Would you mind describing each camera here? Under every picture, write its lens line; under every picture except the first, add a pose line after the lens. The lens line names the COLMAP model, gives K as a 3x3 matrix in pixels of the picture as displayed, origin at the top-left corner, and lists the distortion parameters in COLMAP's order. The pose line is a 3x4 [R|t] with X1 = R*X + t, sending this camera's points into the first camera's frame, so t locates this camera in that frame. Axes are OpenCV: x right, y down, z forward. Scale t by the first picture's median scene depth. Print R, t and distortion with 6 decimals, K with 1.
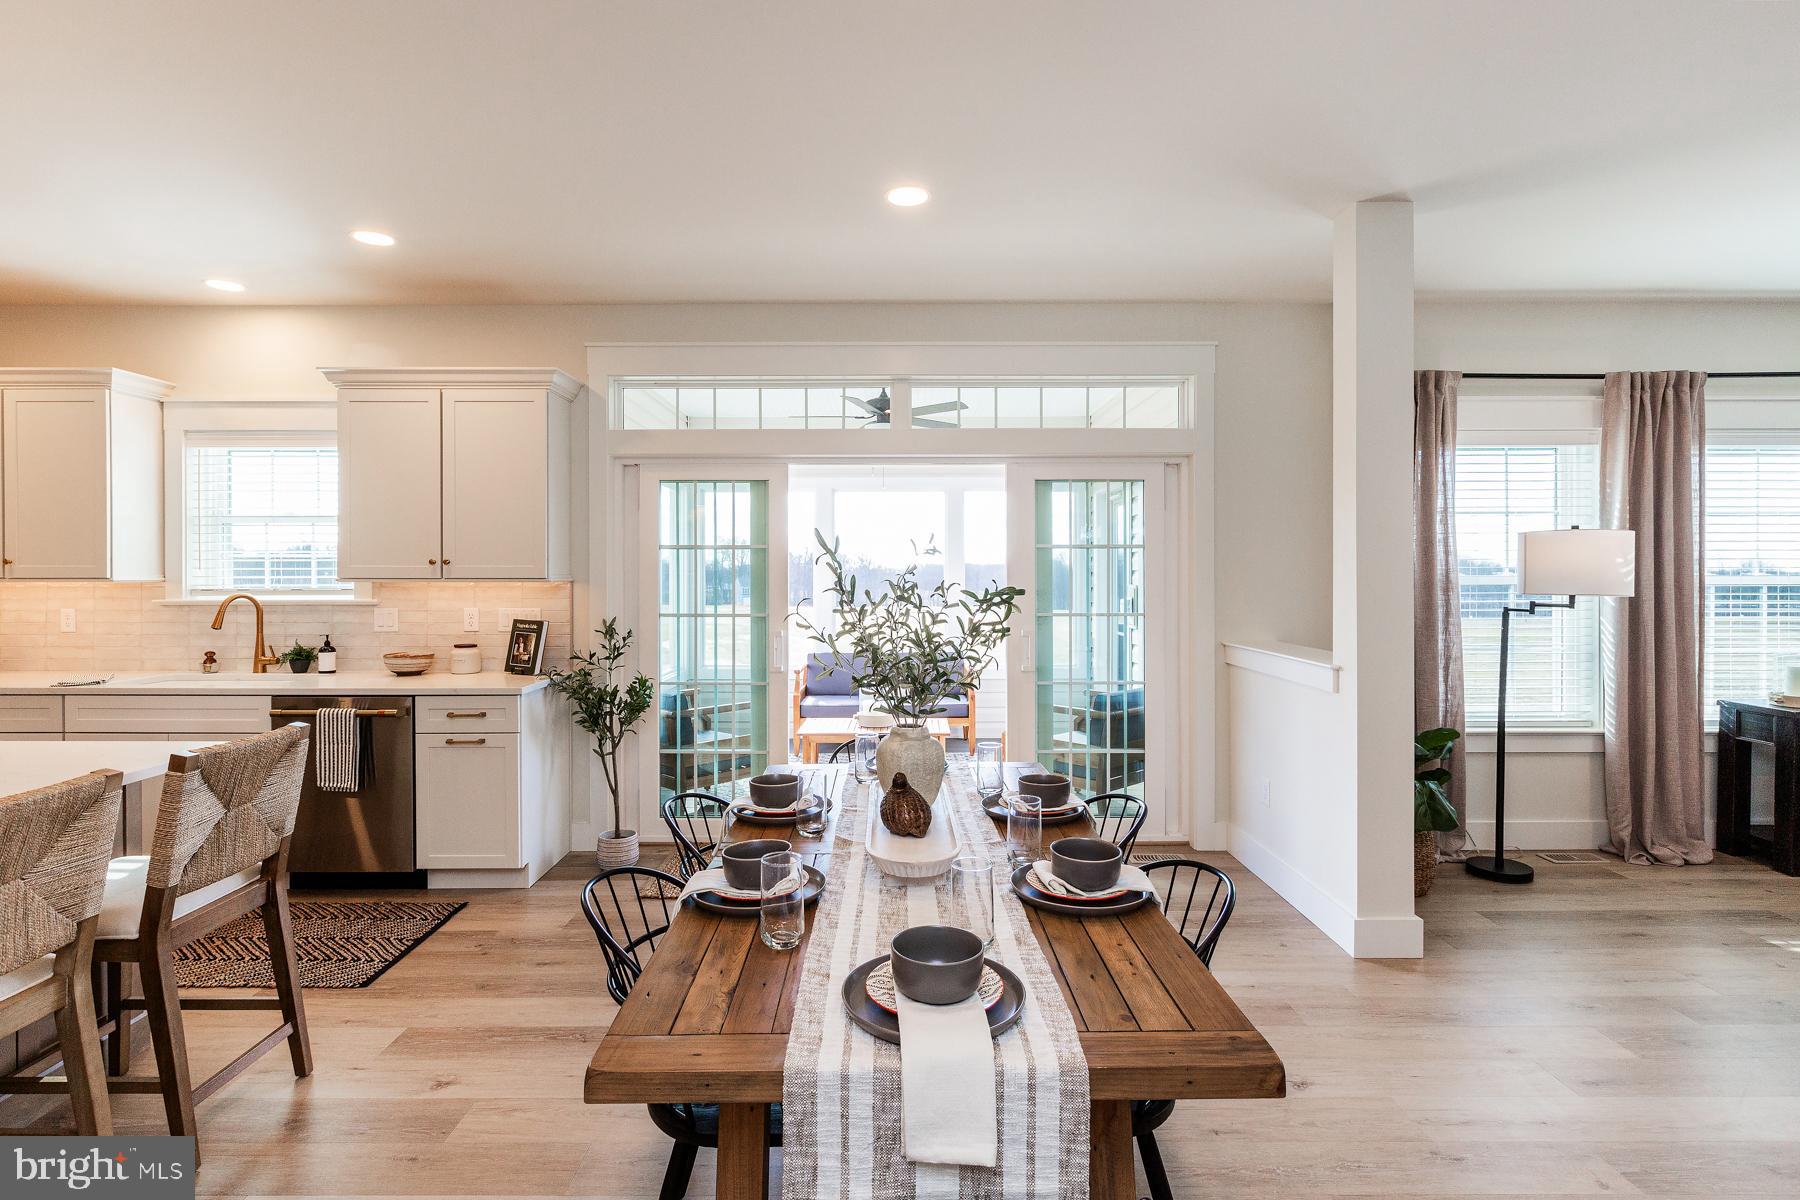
lens RADIAL K [[877.2, 0, 899.4], [0, 877.2, 579.0], [0, 0, 1]] dist [-0.002423, -0.000025]
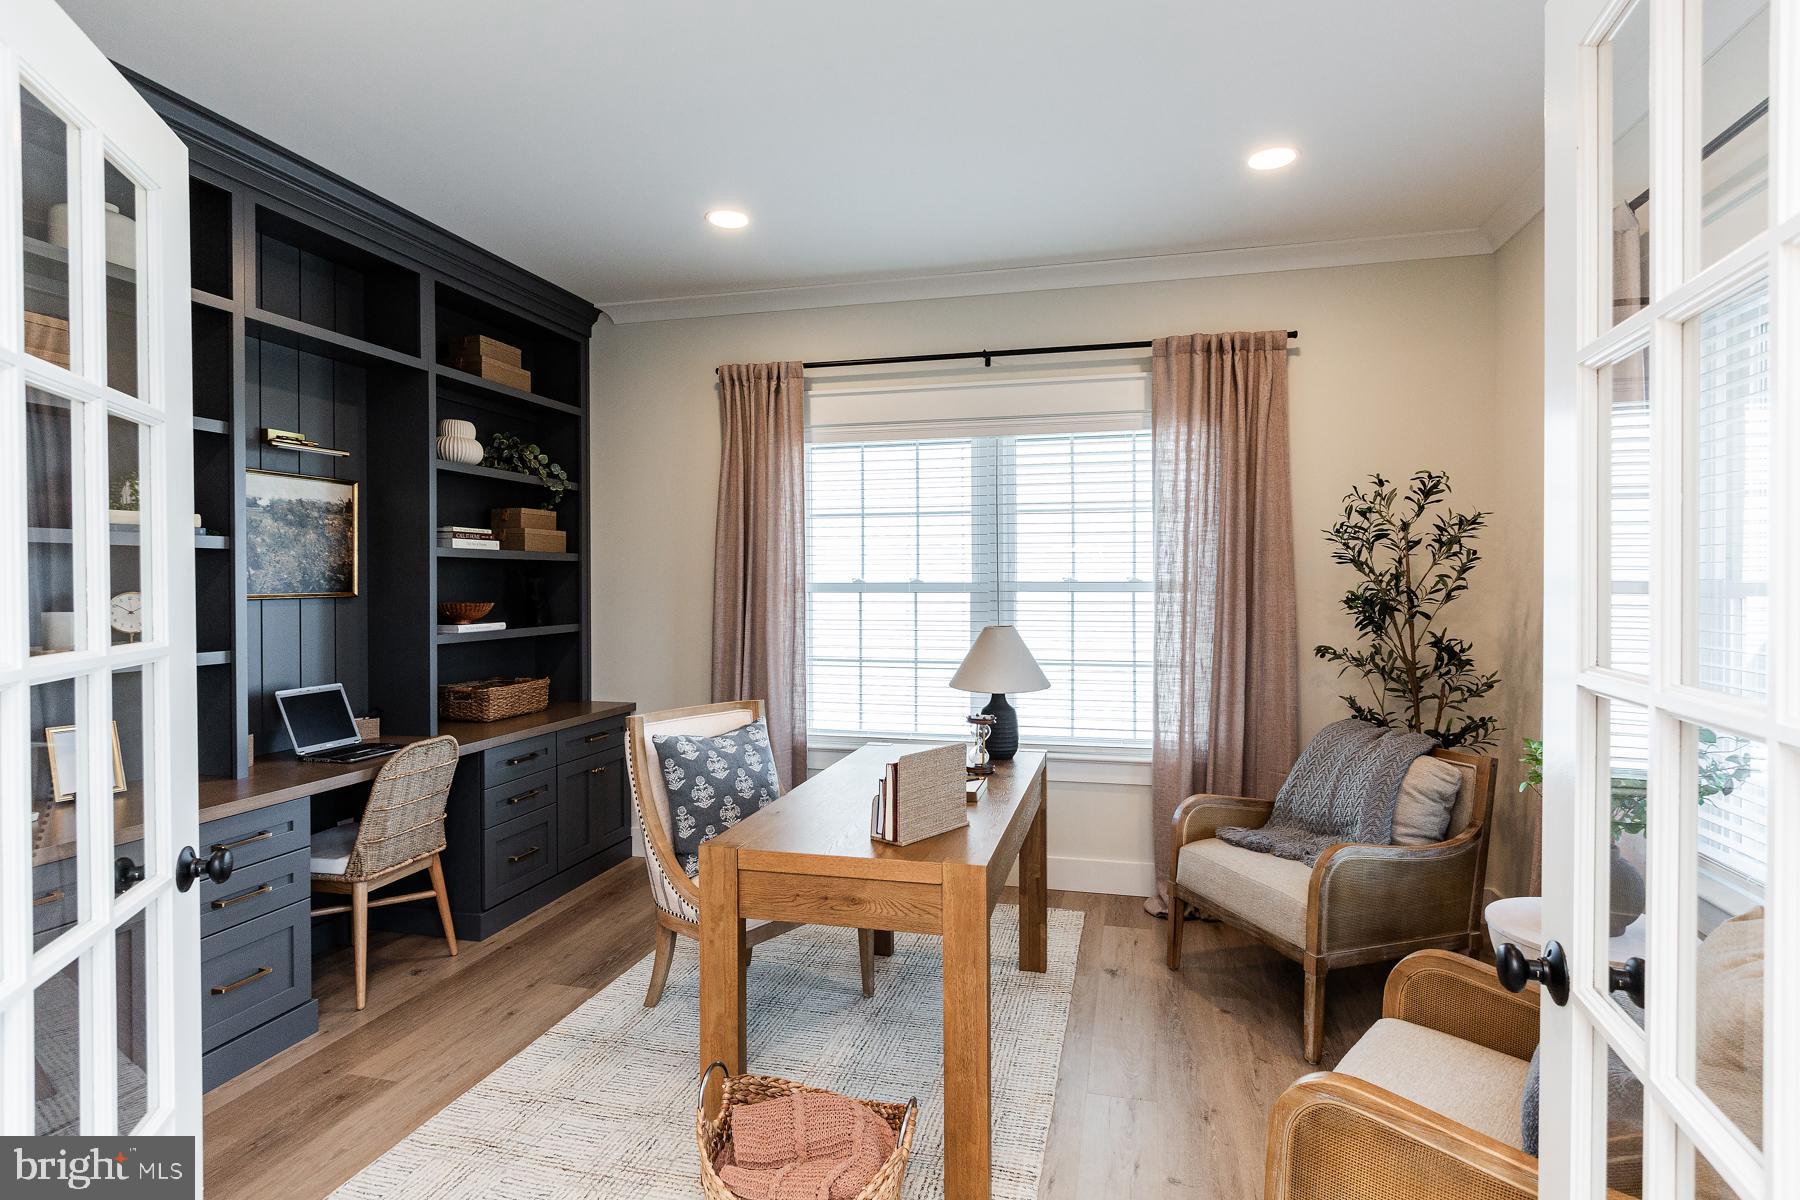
lens RADIAL K [[938.1, 0, 903.7], [0, 938.1, 588.4], [0, 0, 1]] dist [-0.001177, -0.001532]
pose [[0.969414, 0.008892, -0.245269, 0.995041], [-0.002769, 0.999676, 0.025298, -0.031059], [0.245415, -0.023845, 0.969125, 0.109565]]
